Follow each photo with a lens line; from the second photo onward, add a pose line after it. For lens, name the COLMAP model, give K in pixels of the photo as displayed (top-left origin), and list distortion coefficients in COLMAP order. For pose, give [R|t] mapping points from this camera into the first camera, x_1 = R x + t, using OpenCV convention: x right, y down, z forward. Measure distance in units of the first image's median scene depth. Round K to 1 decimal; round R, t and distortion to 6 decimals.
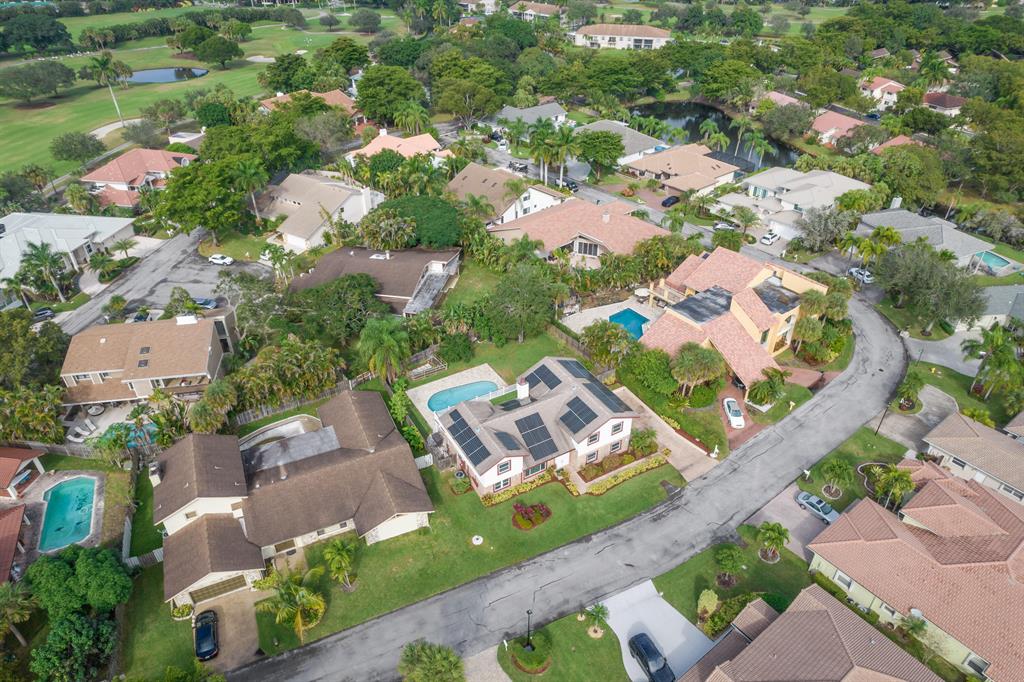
lens RADIAL K [[650.9, 0, 512.0], [0, 650.9, 341.0], [0, 0, 1]] dist [-0.059849, 0.047990]
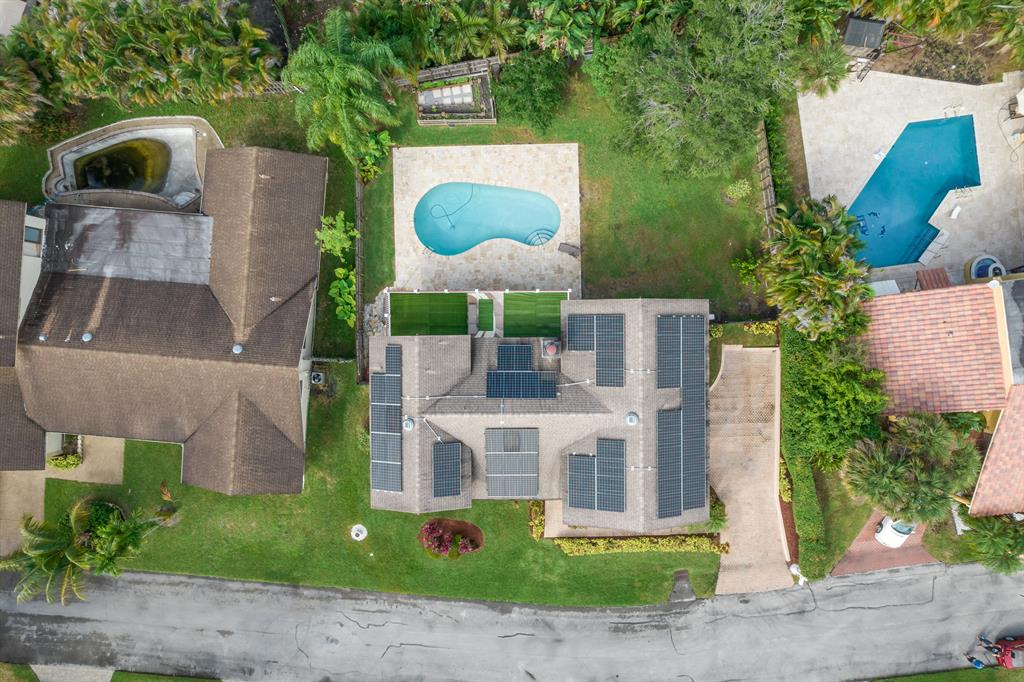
lens RADIAL K [[650.9, 0, 512.0], [0, 650.9, 341.0], [0, 0, 1]] dist [-0.059849, 0.047990]
pose [[0.872618, 0.488402, -0.001396, -0.009821], [-0.271708, 0.487826, 0.829579, -0.342110], [0.405849, -0.723526, 0.558388, 0.748278]]
